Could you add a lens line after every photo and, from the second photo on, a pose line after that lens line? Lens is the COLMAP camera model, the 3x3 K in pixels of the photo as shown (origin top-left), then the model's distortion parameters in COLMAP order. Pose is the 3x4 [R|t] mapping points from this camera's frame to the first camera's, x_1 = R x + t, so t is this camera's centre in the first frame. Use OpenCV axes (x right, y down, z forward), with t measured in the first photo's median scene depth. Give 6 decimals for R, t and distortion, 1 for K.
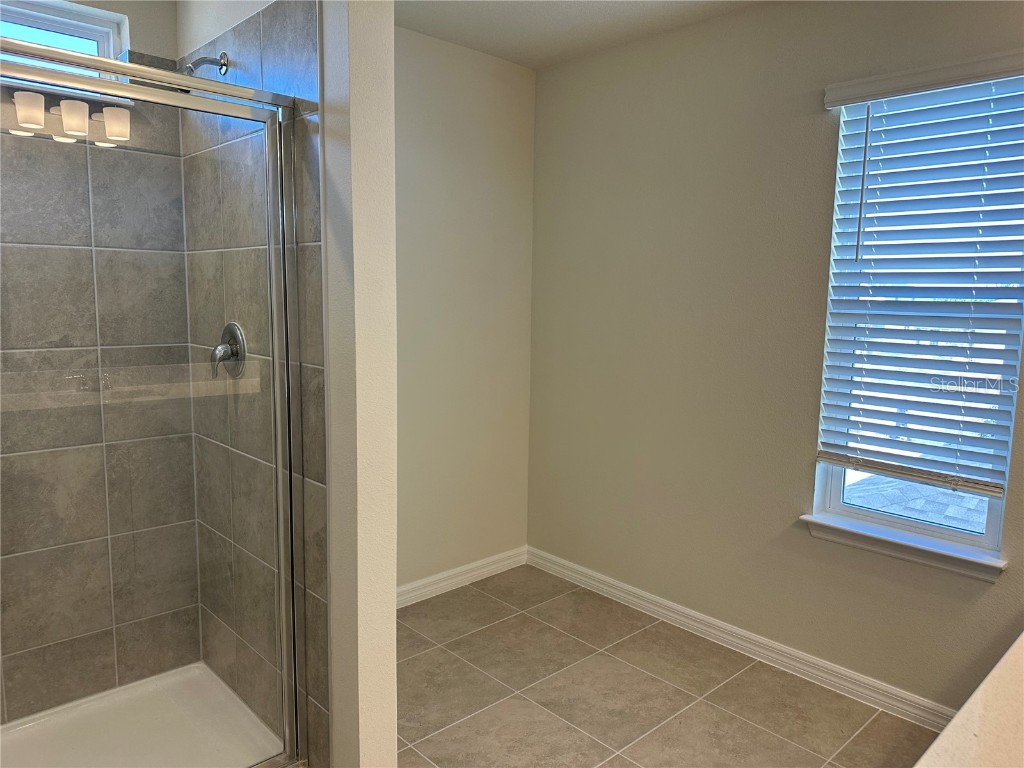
lens RADIAL K [[714.2, 0, 512.0], [0, 714.2, 384.0], [0, 0, 1]] dist [-0.000582, -0.004632]
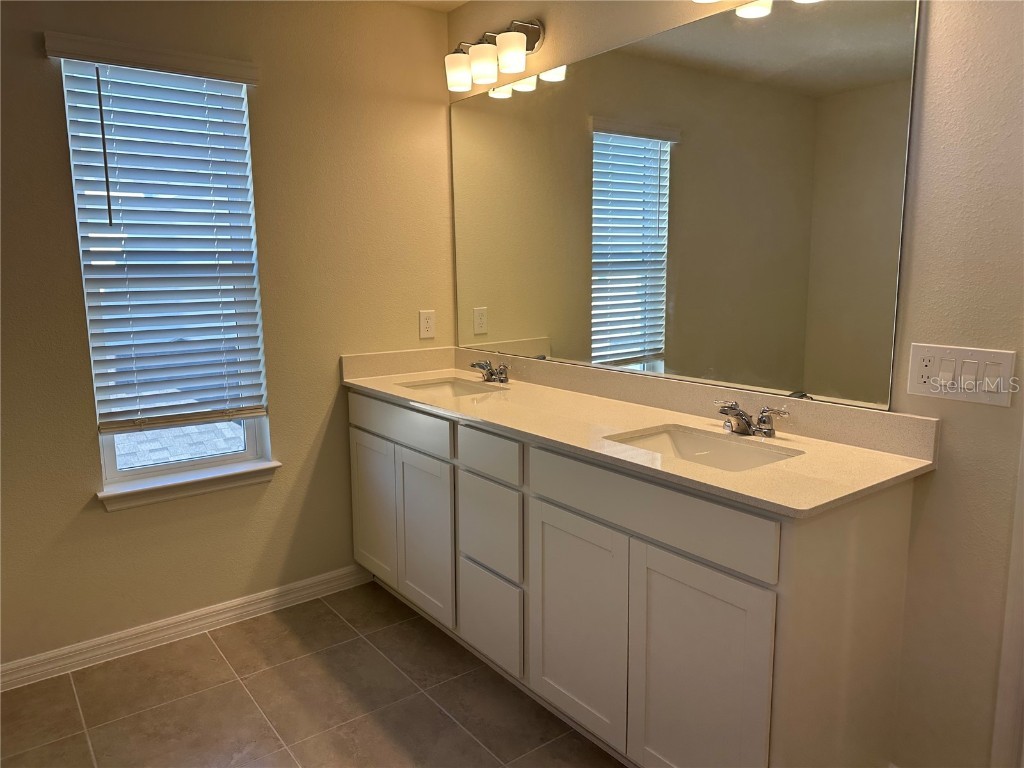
lens RADIAL K [[724.0, 0, 503.6], [0, 724.0, 381.4], [0, 0, 1]] dist [0.065271, -0.083715]
pose [[0.110981, -0.172255, 0.978781, -0.506772], [0.137524, 0.978051, 0.156533, -0.044843], [-0.984261, 0.117234, 0.132234, 0.356723]]
